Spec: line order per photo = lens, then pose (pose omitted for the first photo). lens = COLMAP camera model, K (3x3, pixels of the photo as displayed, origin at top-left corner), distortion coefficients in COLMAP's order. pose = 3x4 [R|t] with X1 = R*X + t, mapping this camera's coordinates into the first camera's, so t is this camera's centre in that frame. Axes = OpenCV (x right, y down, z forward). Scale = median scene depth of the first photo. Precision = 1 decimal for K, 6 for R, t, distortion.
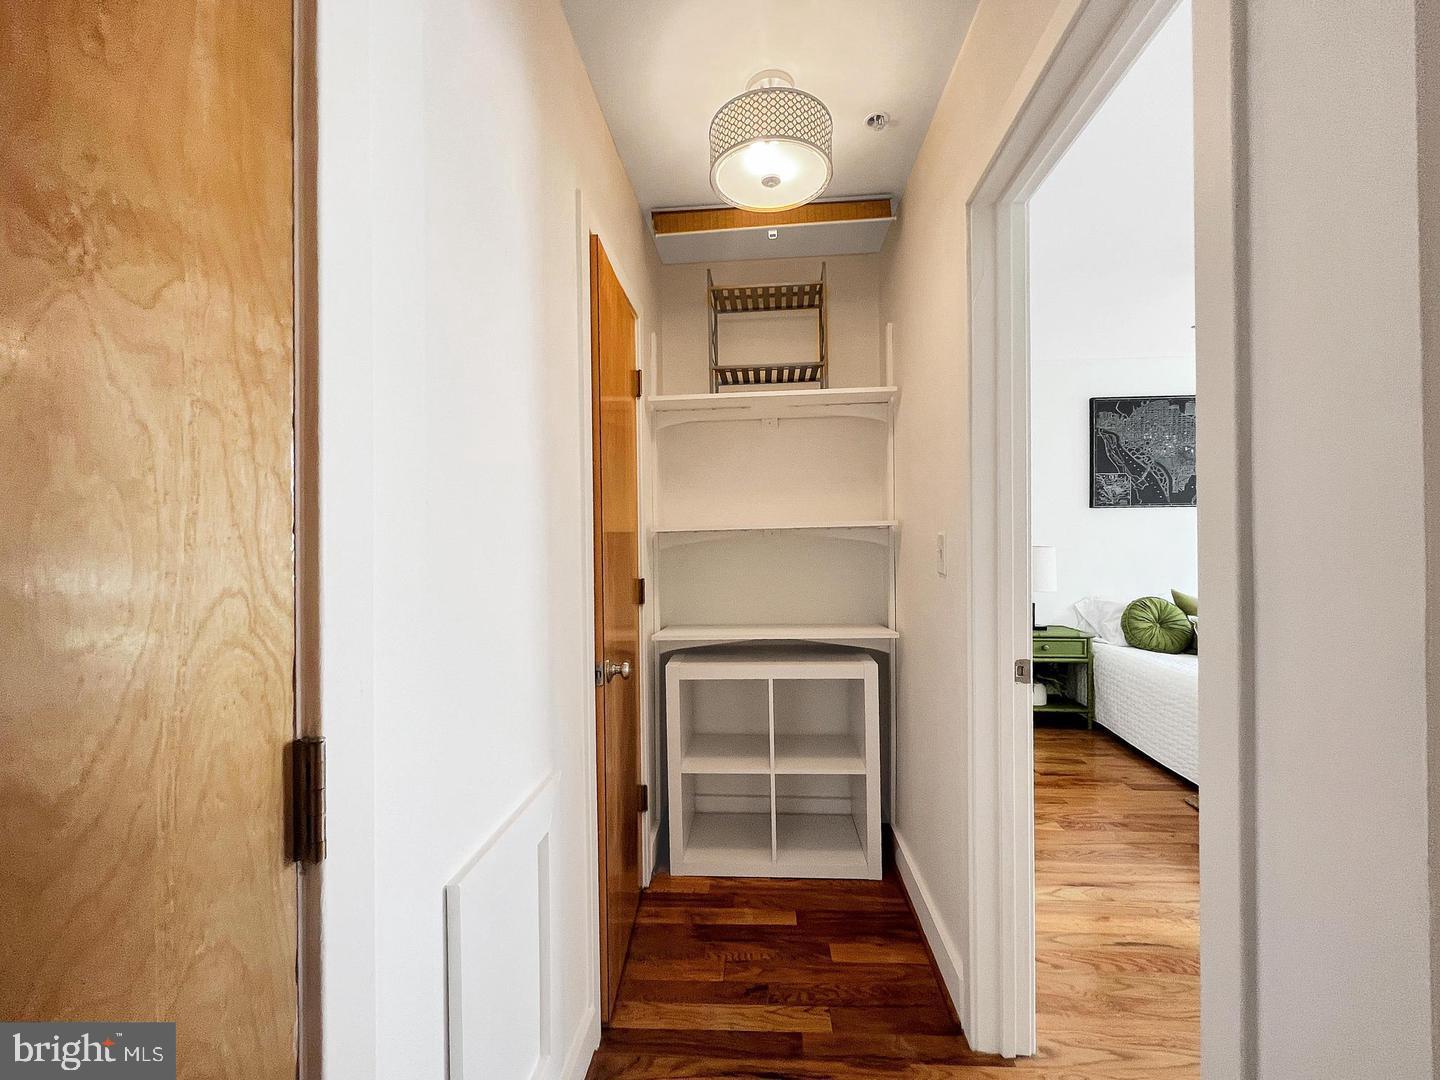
lens RADIAL K [[593.4, 0, 710.3], [0, 593.4, 528.2], [0, 0, 1]] dist [-0.000528, -0.000044]
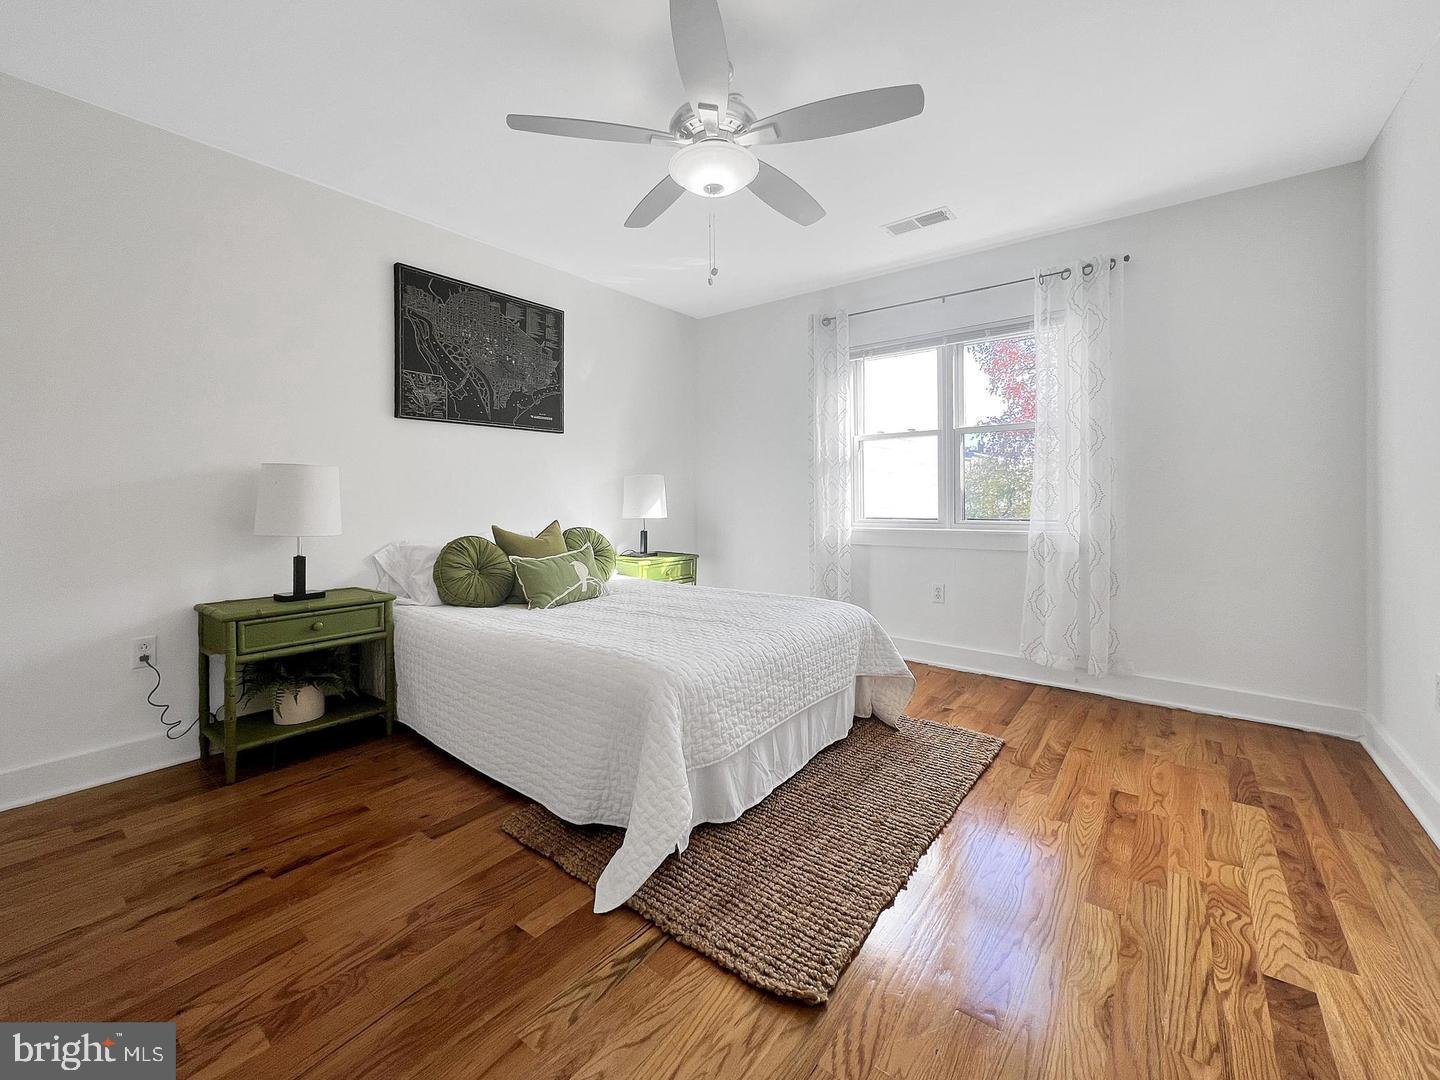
lens RADIAL K [[593.4, 0, 710.3], [0, 593.4, 528.2], [0, 0, 1]] dist [-0.000528, -0.000044]
pose [[0.544686, -0.036715, 0.837836, 0.268800], [-0.013102, 0.998547, 0.052275, 0.060889], [-0.838538, -0.039451, 0.543414, 0.320717]]
